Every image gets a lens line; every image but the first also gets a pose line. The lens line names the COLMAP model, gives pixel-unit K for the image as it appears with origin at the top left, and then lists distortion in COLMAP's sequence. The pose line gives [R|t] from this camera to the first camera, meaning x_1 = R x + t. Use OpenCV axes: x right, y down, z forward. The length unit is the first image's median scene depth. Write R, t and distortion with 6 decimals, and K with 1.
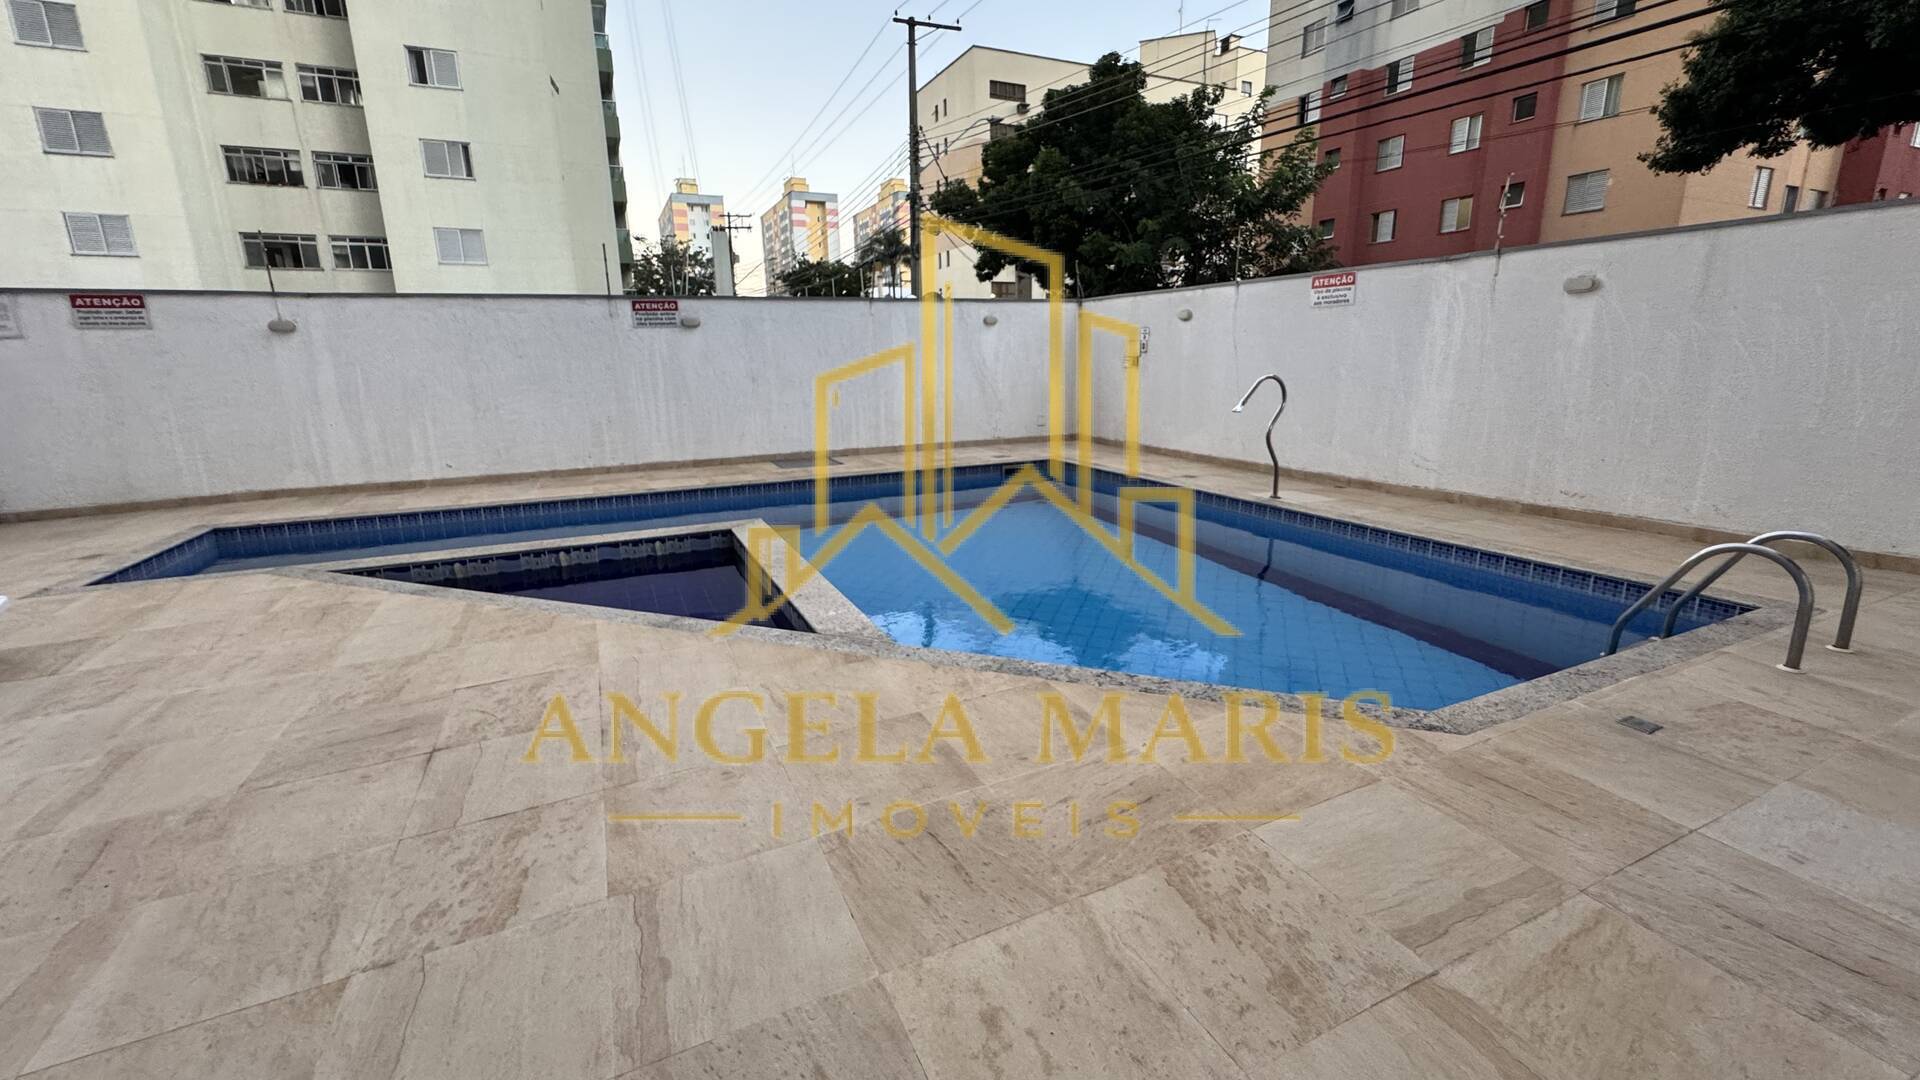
lens RADIAL K [[774.8, 0, 962.4], [0, 774.8, 541.5], [0, 0, 1]] dist [-0.002292, 0.000502]
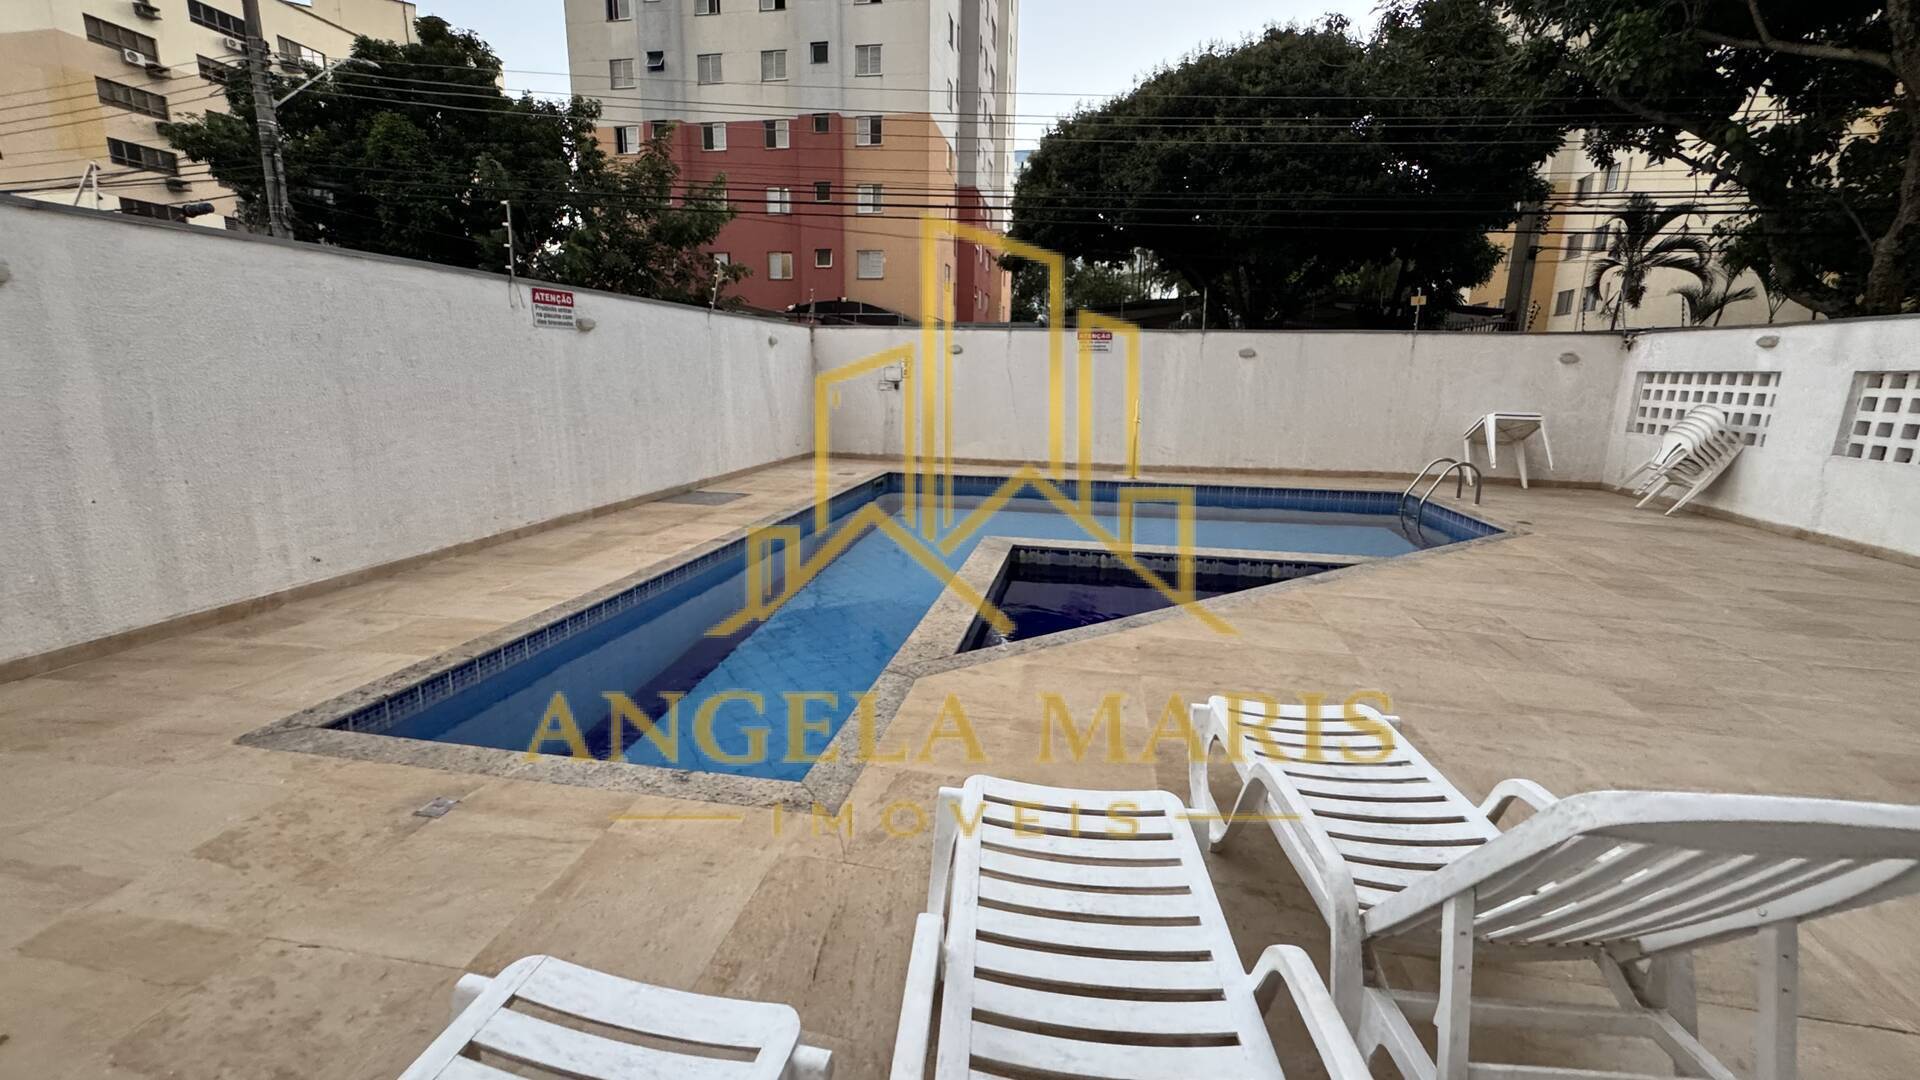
lens RADIAL K [[774.8, 0, 961.8], [0, 774.8, 533.6], [0, 0, 1]] dist [-0.002292, 0.000502]
pose [[0.566801, -0.138915, 0.812059, -0.851034], [0.164370, 0.984933, 0.053760, -0.070809], [-0.807291, 0.103007, 0.581094, 0.325038]]
